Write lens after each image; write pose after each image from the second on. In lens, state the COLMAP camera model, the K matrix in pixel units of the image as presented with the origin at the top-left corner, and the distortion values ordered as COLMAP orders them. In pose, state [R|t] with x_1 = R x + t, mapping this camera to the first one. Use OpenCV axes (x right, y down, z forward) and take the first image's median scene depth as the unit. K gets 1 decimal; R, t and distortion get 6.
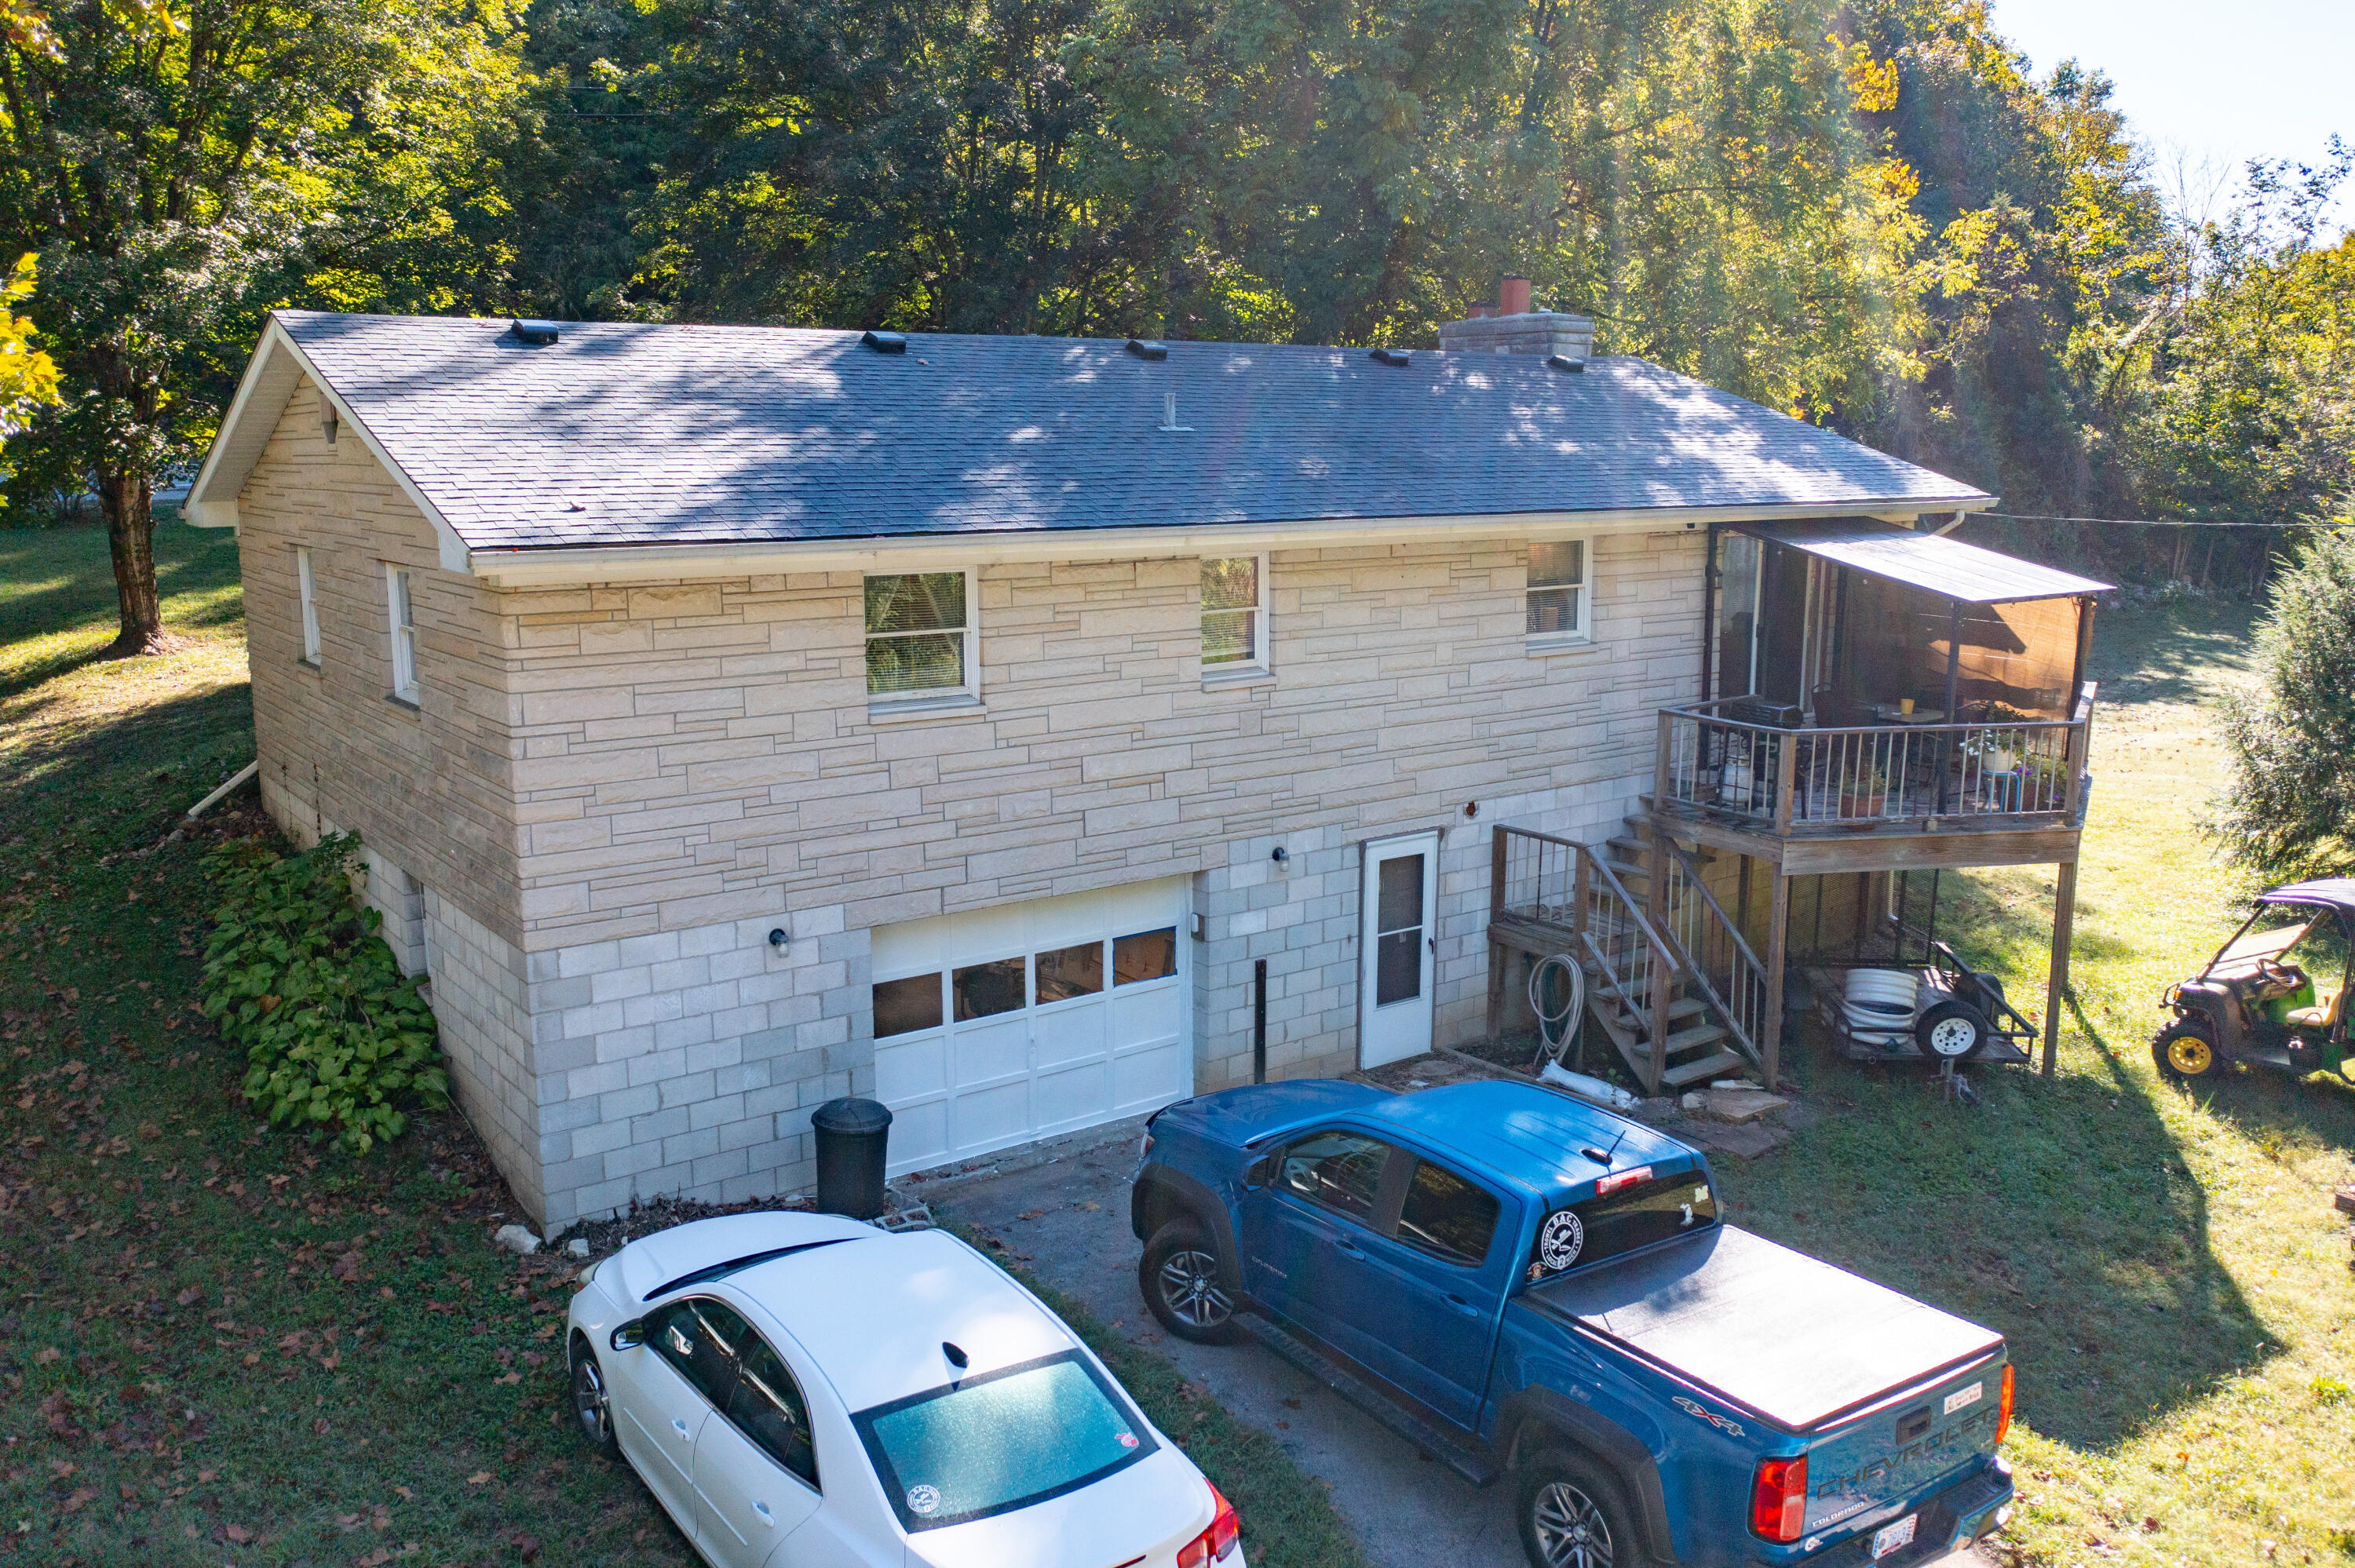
lens RADIAL K [[1865.4, 0, 1177.5], [0, 1865.4, 784.0], [0, 0, 1]] dist [-0.017279, 0.002943]
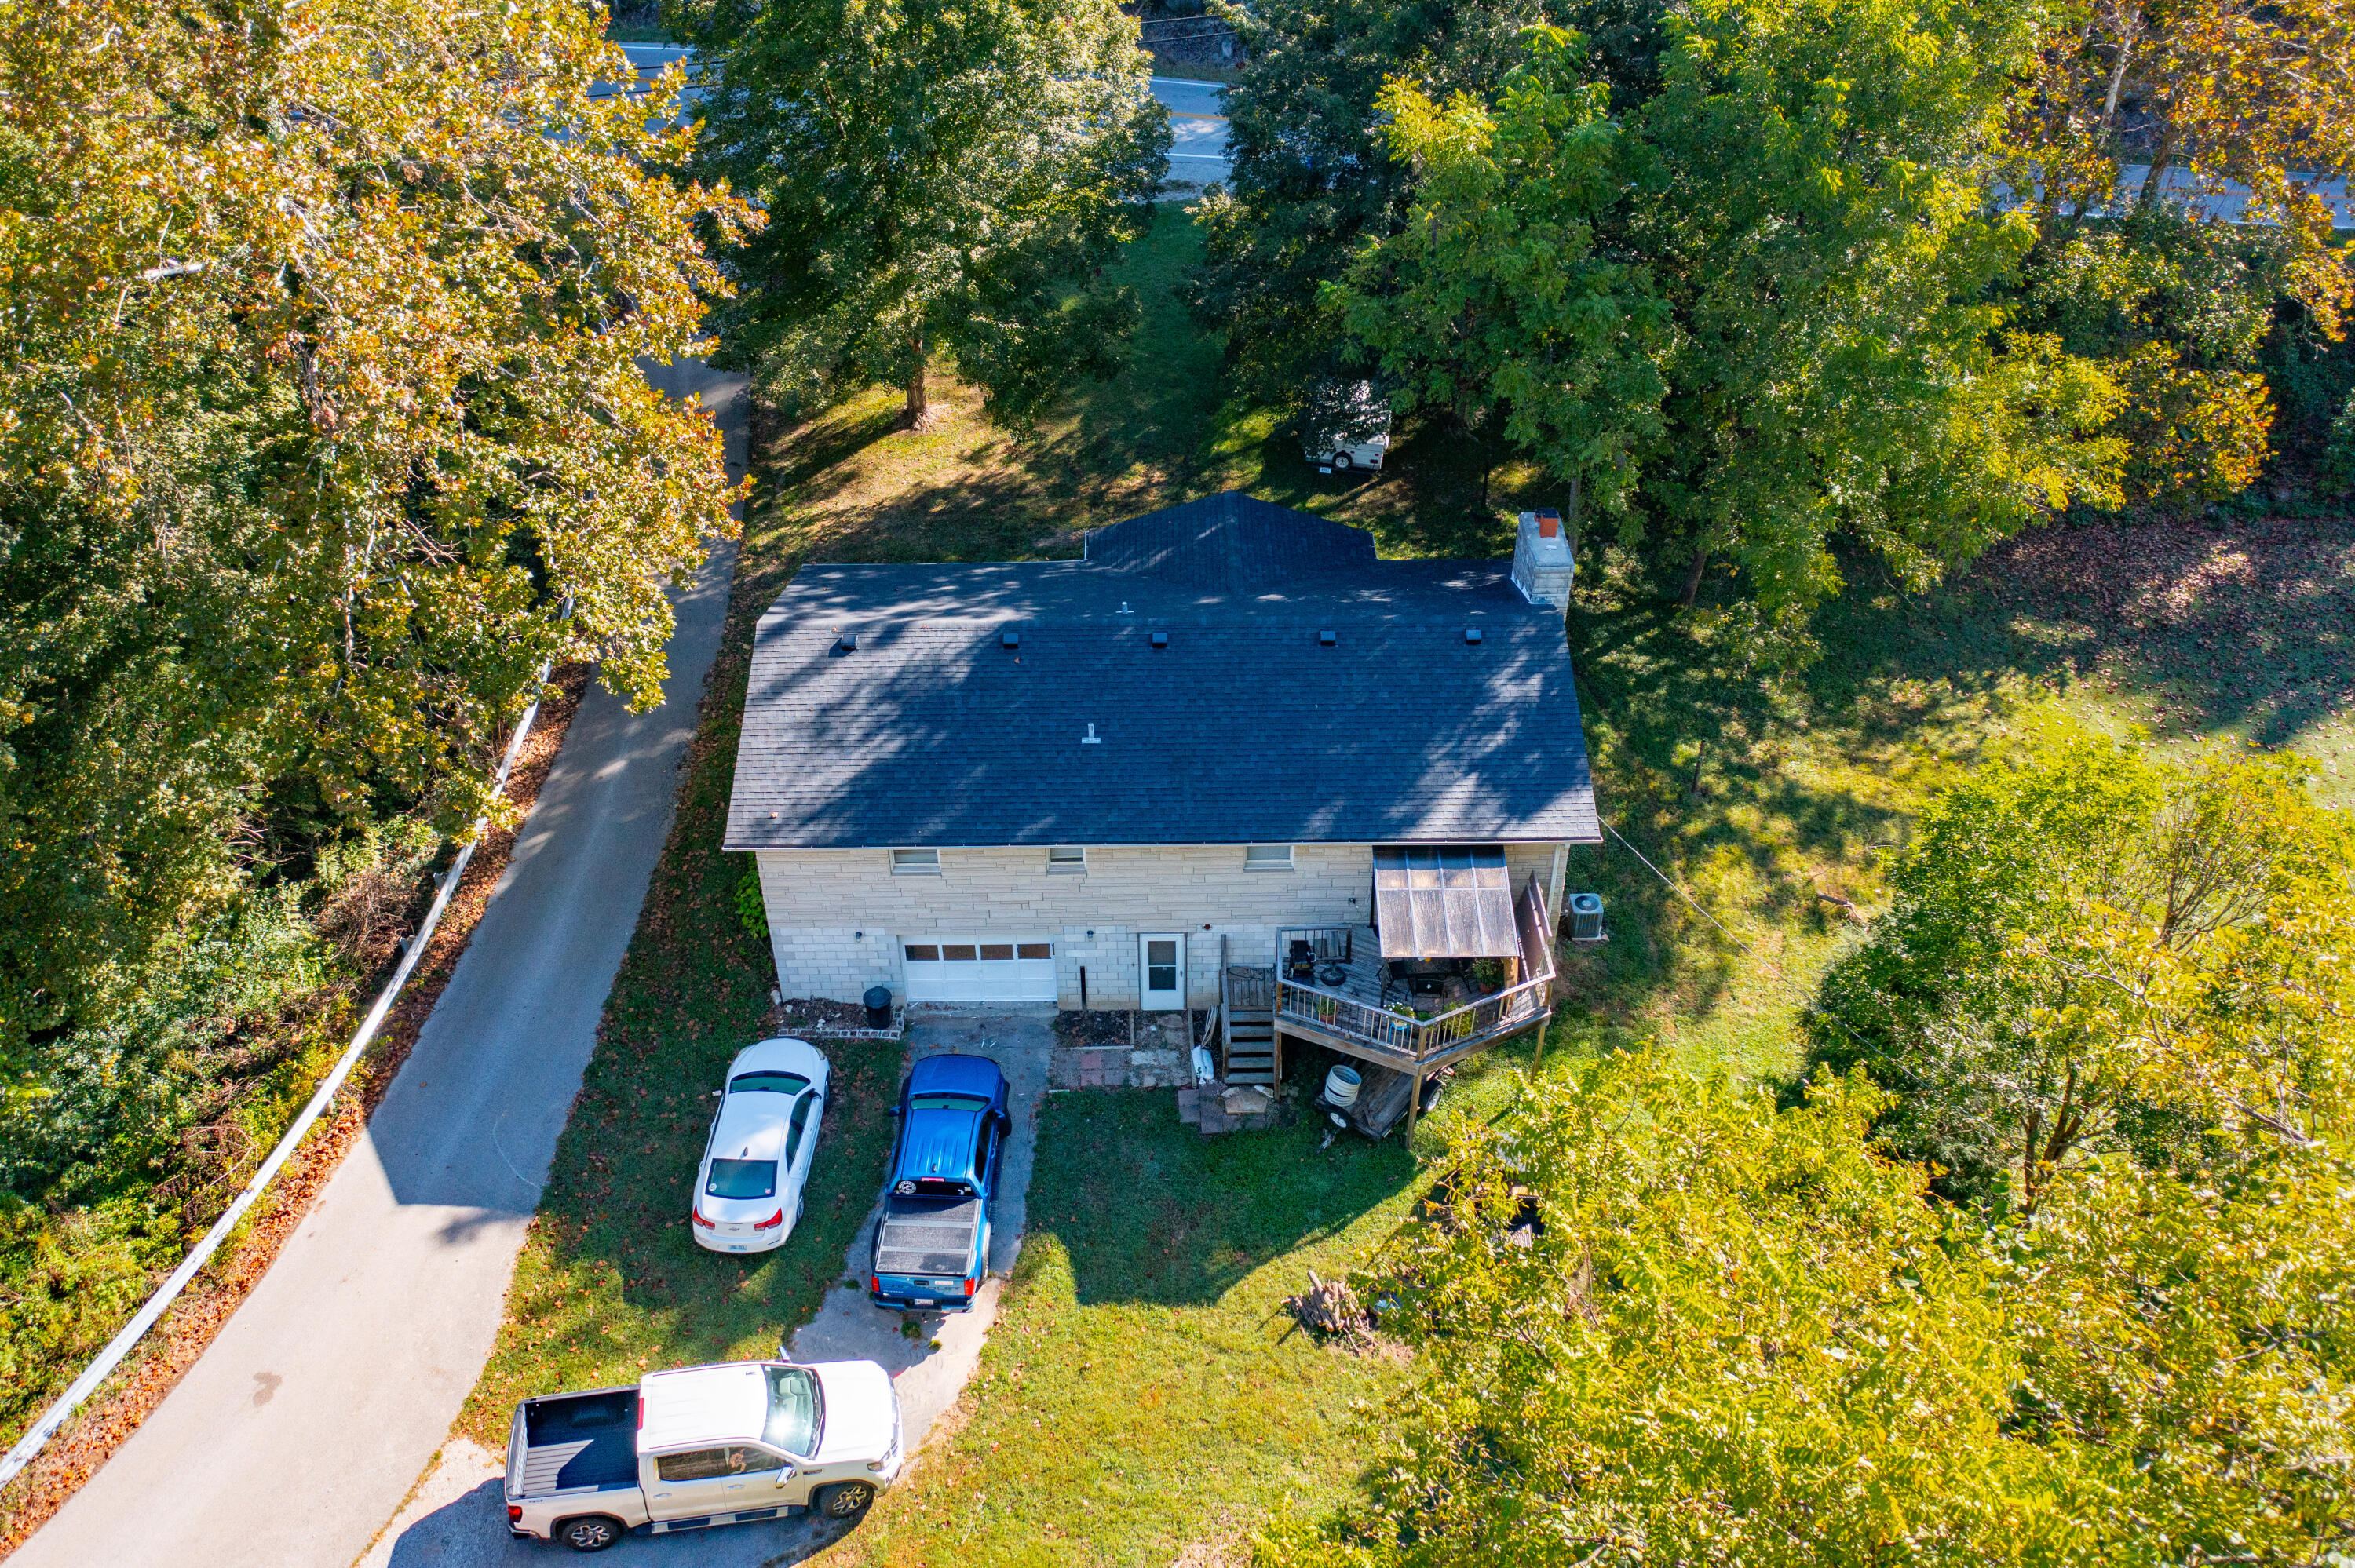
lens RADIAL K [[1888.6, 0, 1177.5], [0, 1888.6, 784.0], [0, 0, 1]] dist [-0.041034, 0.002644]
pose [[0.810112, 0.356020, -0.465799, 1.166568], [-0.103362, 0.868792, 0.484270, -1.268361], [0.577092, -0.344167, 0.740617, -0.612571]]
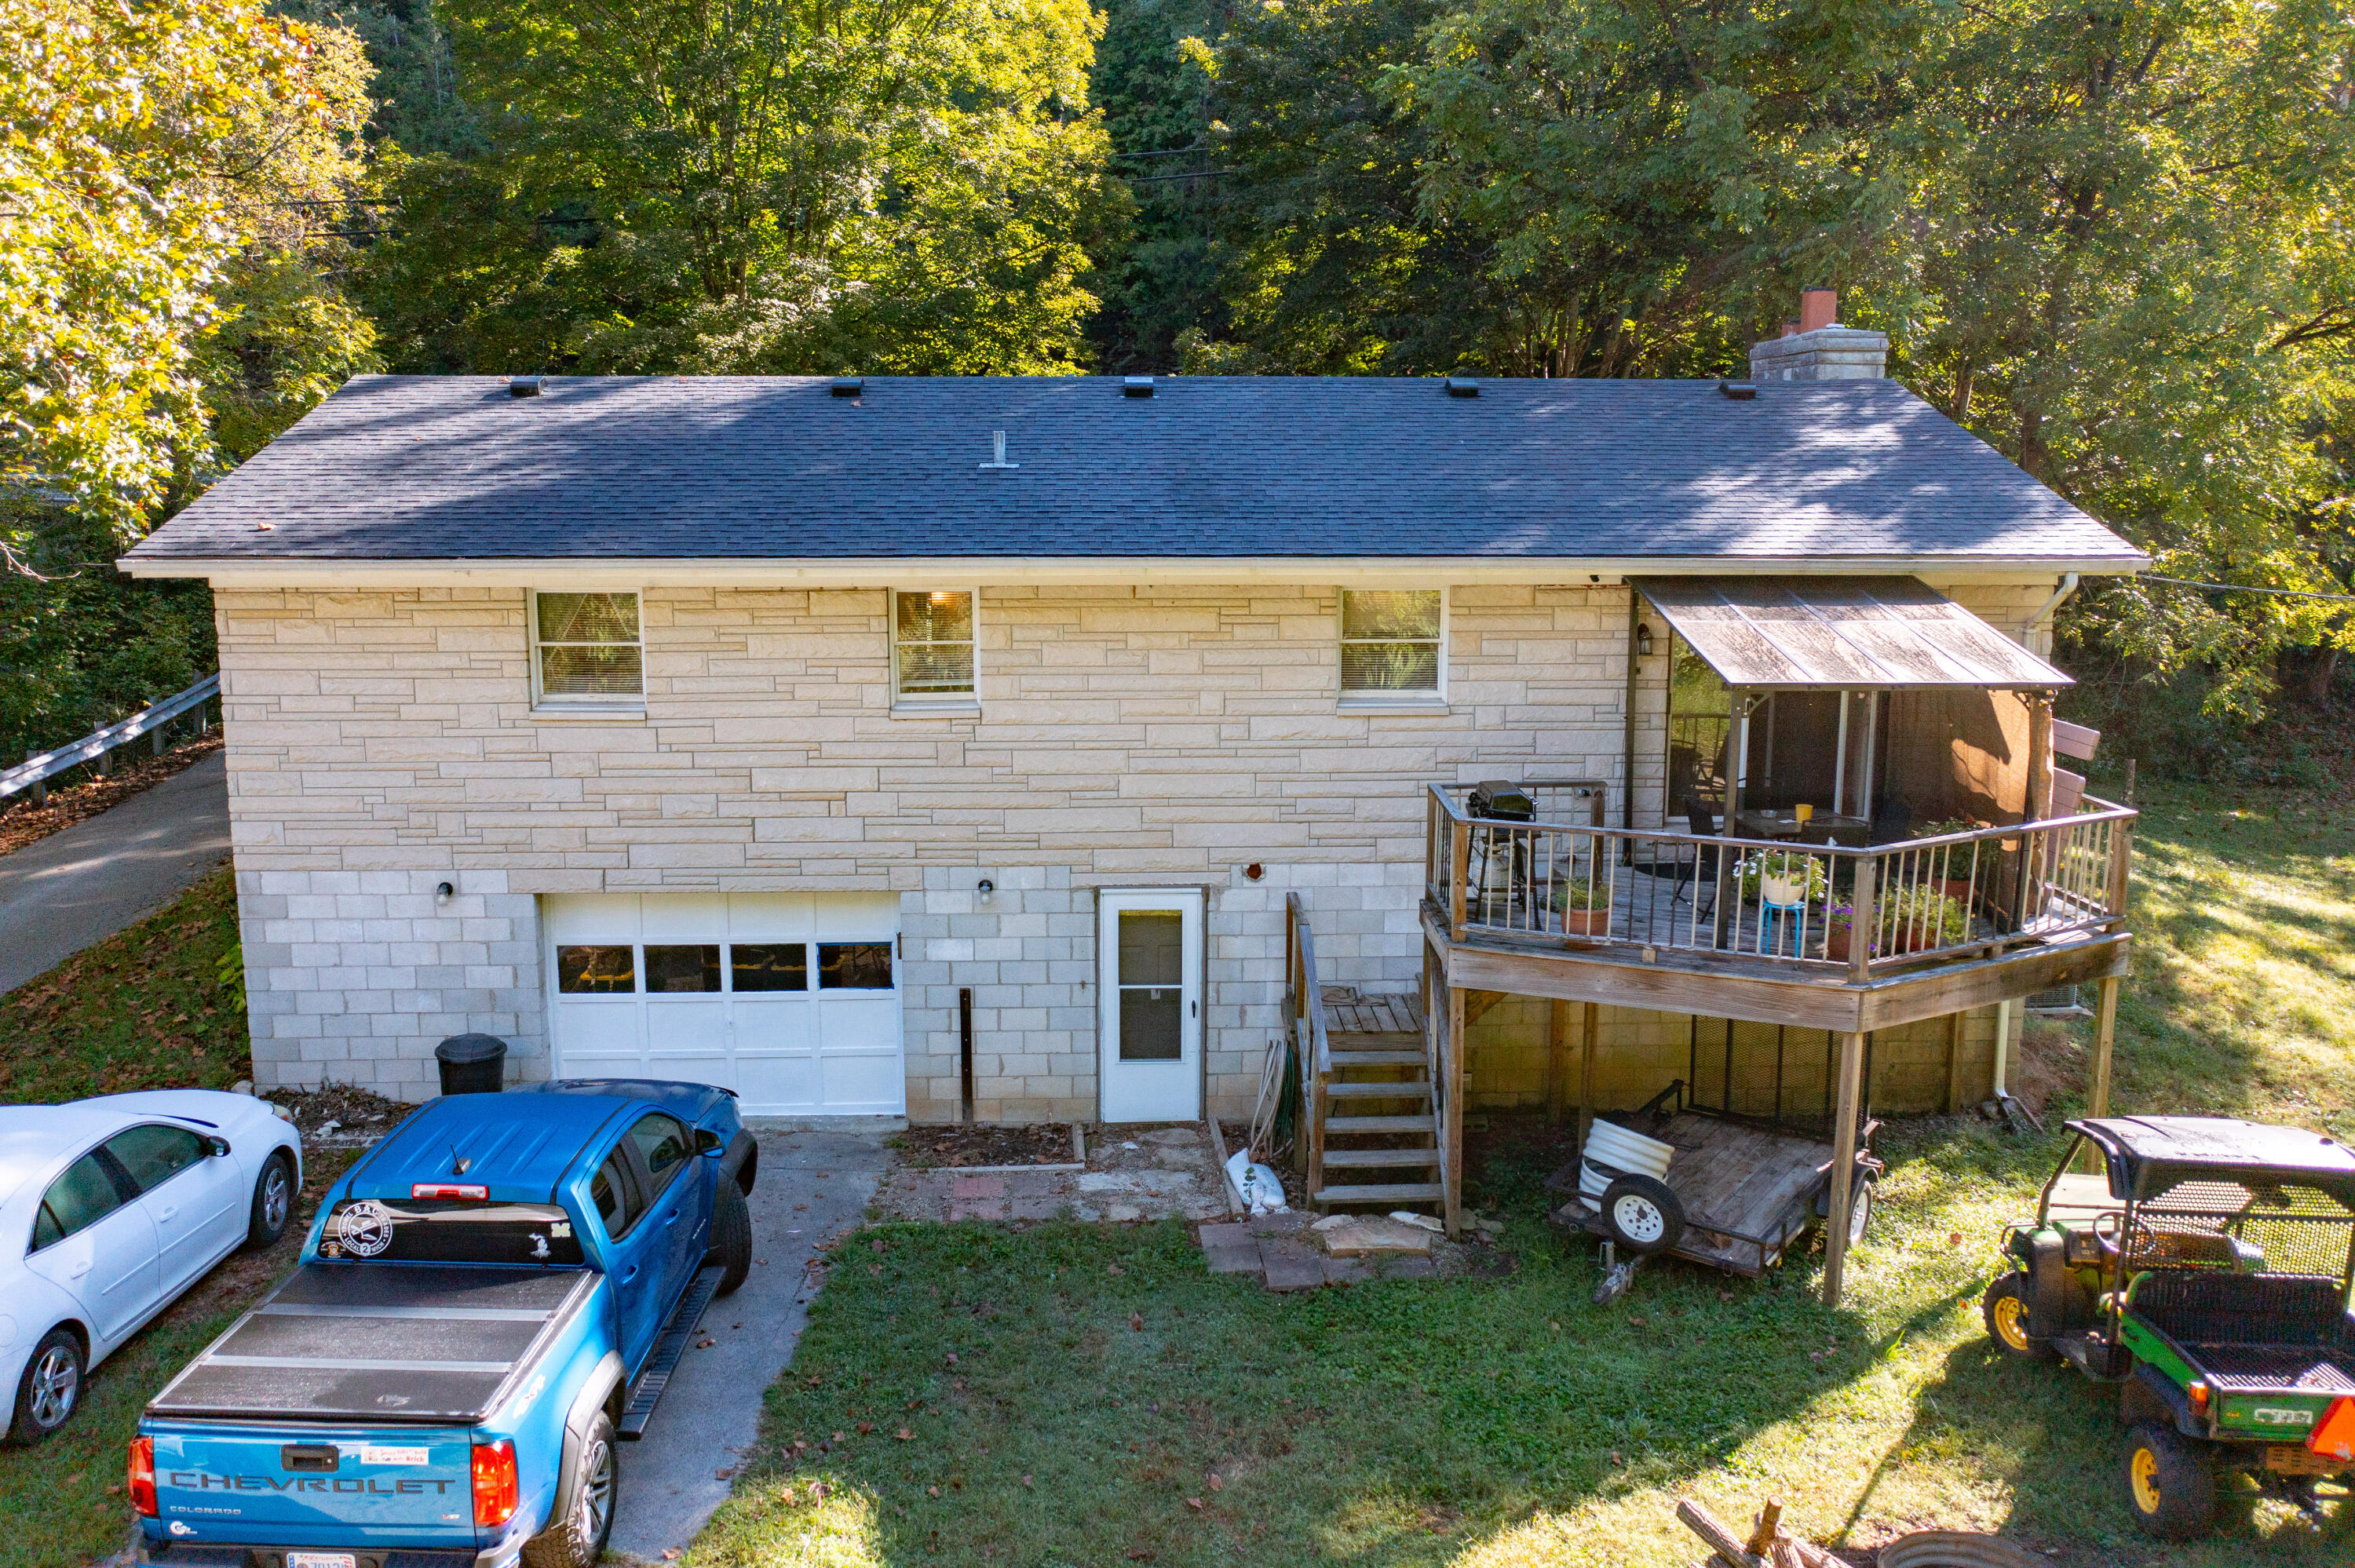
lens RADIAL K [[1865.4, 0, 1177.5], [0, 1865.4, 784.0], [0, 0, 1]] dist [-0.017279, 0.002943]
pose [[0.831585, 0.095846, -0.547065, 0.683923], [-0.104573, 0.994400, 0.015259, -0.043635], [0.545464, 0.044519, 0.836951, 0.209040]]
